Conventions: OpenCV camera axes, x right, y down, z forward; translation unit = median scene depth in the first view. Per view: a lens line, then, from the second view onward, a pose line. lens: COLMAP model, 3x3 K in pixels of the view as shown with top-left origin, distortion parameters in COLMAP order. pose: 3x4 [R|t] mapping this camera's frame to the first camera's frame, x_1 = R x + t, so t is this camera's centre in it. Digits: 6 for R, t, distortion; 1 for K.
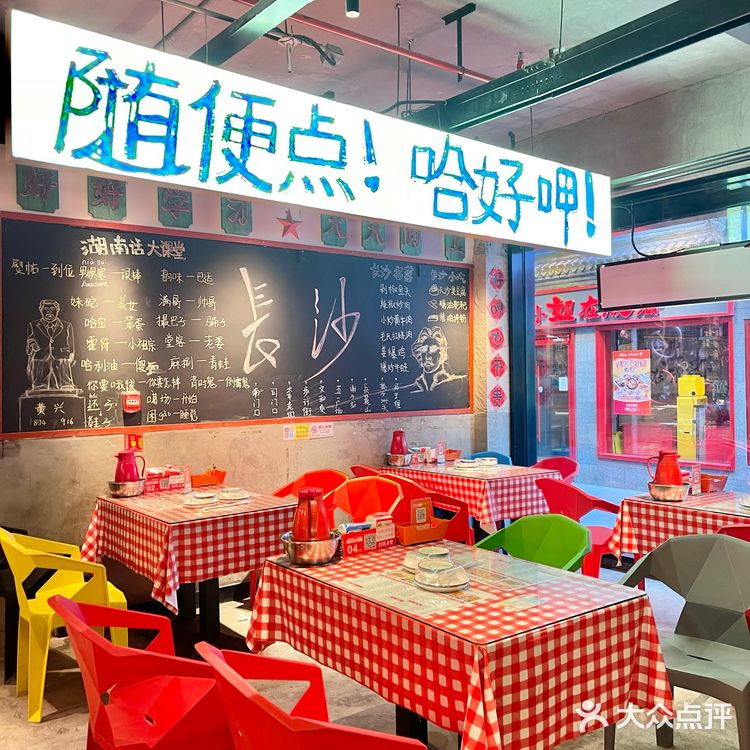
lens RADIAL K [[802.9, 0, 375.0], [0, 802.9, 375.0], [0, 0, 1]] dist [0.112763, -0.191834]
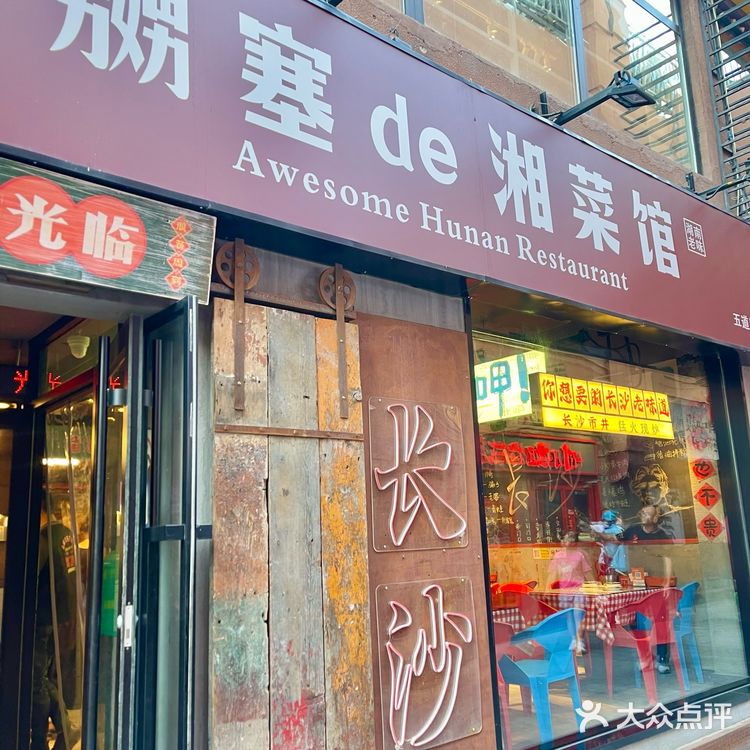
lens RADIAL K [[802.9, 0, 375.0], [0, 802.9, 375.0], [0, 0, 1]] dist [0.112763, -0.191834]
pose [[0.010964, -0.190274, -0.981670, 1.470065], [0.051256, 0.980545, -0.189483, 0.016304], [0.998625, -0.048239, 0.020503, 0.707518]]
